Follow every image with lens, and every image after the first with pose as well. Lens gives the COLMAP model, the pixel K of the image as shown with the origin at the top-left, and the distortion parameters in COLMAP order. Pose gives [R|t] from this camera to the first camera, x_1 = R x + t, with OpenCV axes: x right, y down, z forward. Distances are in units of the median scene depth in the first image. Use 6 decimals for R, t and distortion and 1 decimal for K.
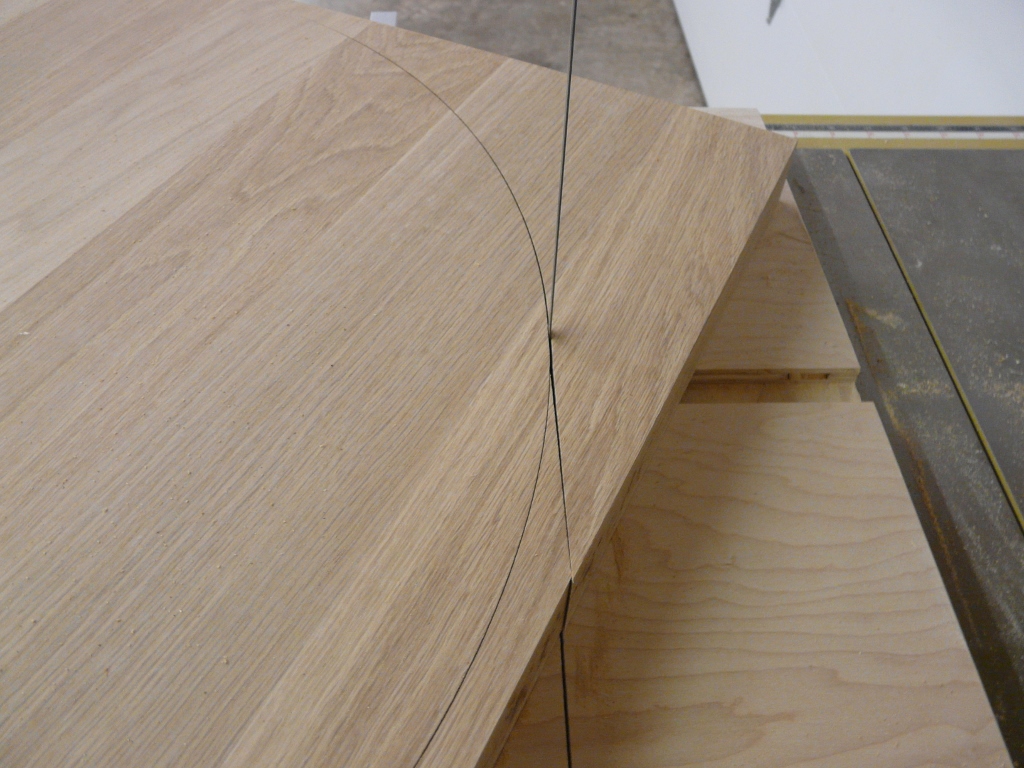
lens RADIAL K [[844.4, 0, 512.0], [0, 844.4, 384.0], [0, 0, 1]] dist [-0.040557, 0.002355]
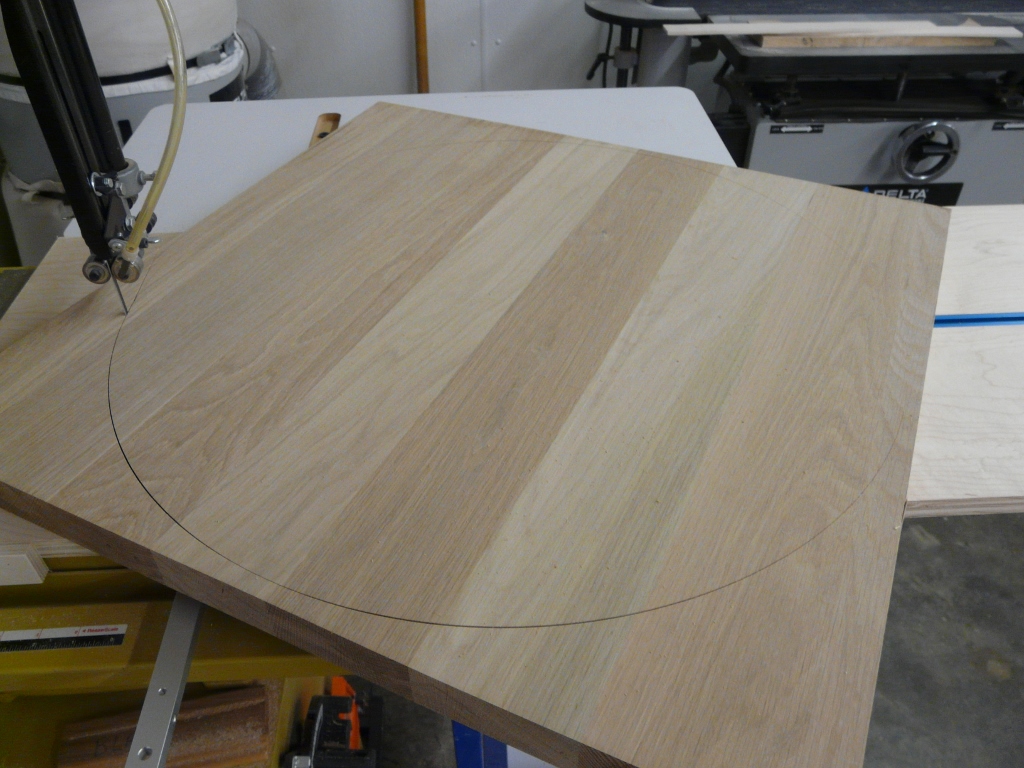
lens RADIAL K [[844.4, 0, 512.0], [0, 844.4, 384.0], [0, 0, 1]] dist [-0.040557, 0.002355]
pose [[-0.999478, -0.001096, -0.032273, -0.742473], [-0.032266, -0.006117, 0.999461, -1.899887], [-0.001293, 0.999981, 0.006078, 1.000346]]
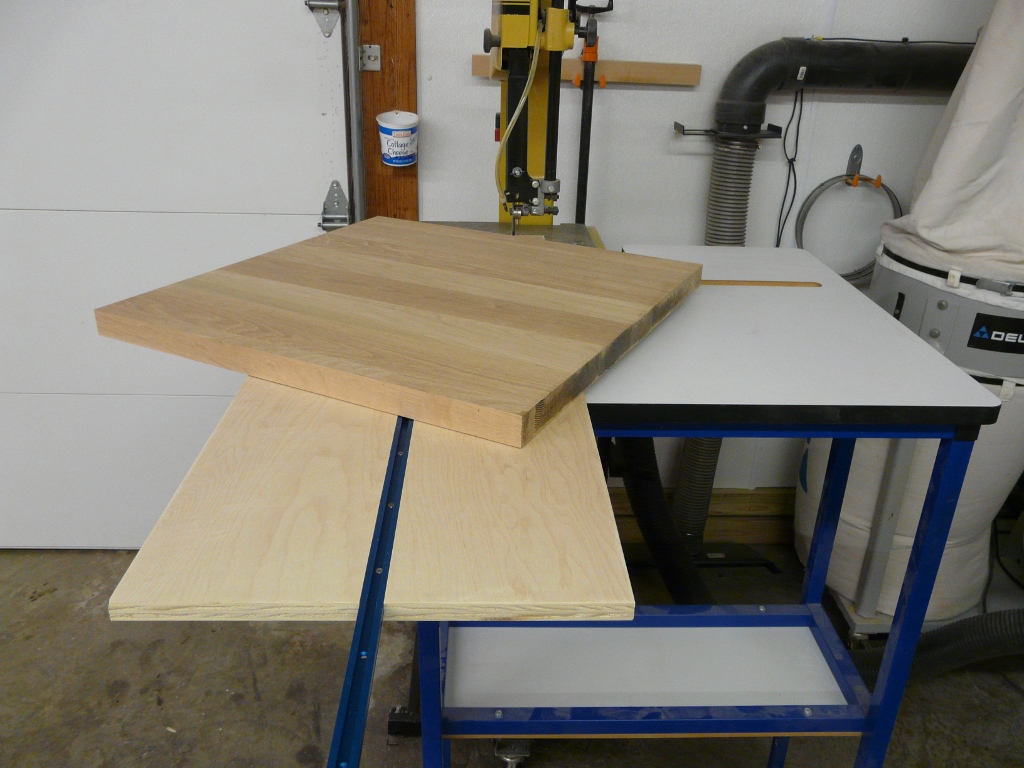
lens RADIAL K [[844.4, 0, 512.0], [0, 844.4, 384.0], [0, 0, 1]] dist [-0.040557, 0.002355]
pose [[0.021272, -0.449822, 0.892865, -3.767074], [0.778497, 0.567789, 0.267503, -0.625247], [-0.627287, 0.689402, 0.362264, -0.241715]]
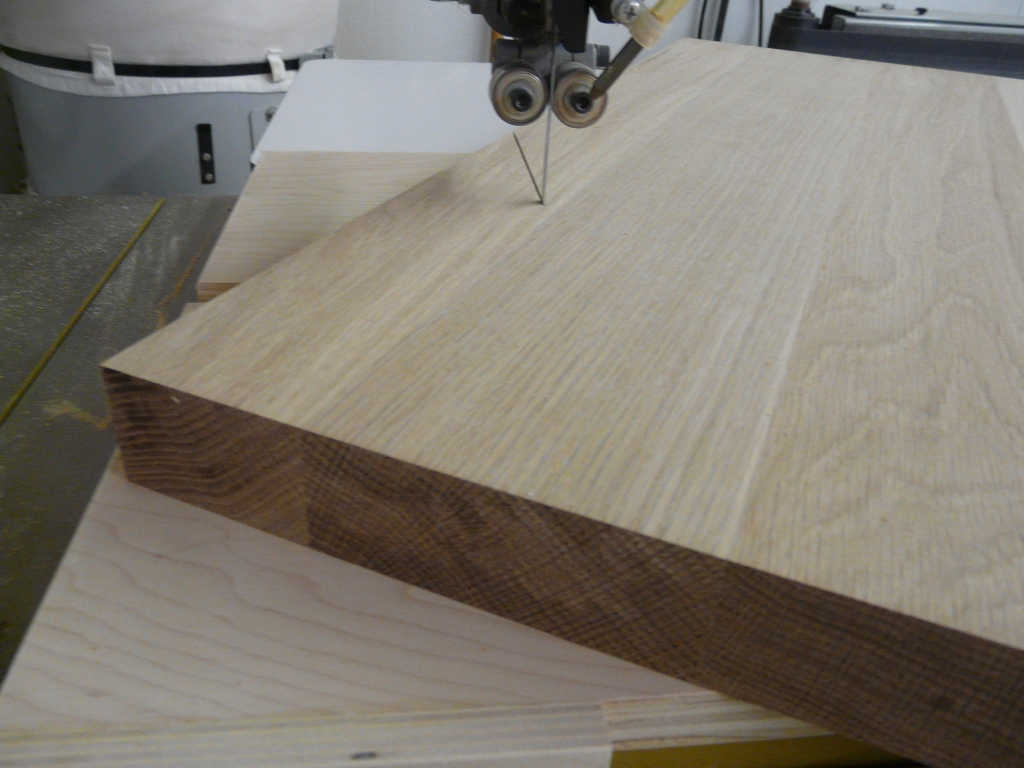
lens RADIAL K [[863.1, 0, 512.0], [0, 863.1, 384.0], [0, 0, 1]] dist [-0.002976, 0.000669]
pose [[-0.994504, -0.036824, -0.098009, 0.152446], [-0.102589, 0.155774, 0.982451, -0.923103], [-0.020910, 0.987106, -0.158696, 1.200072]]
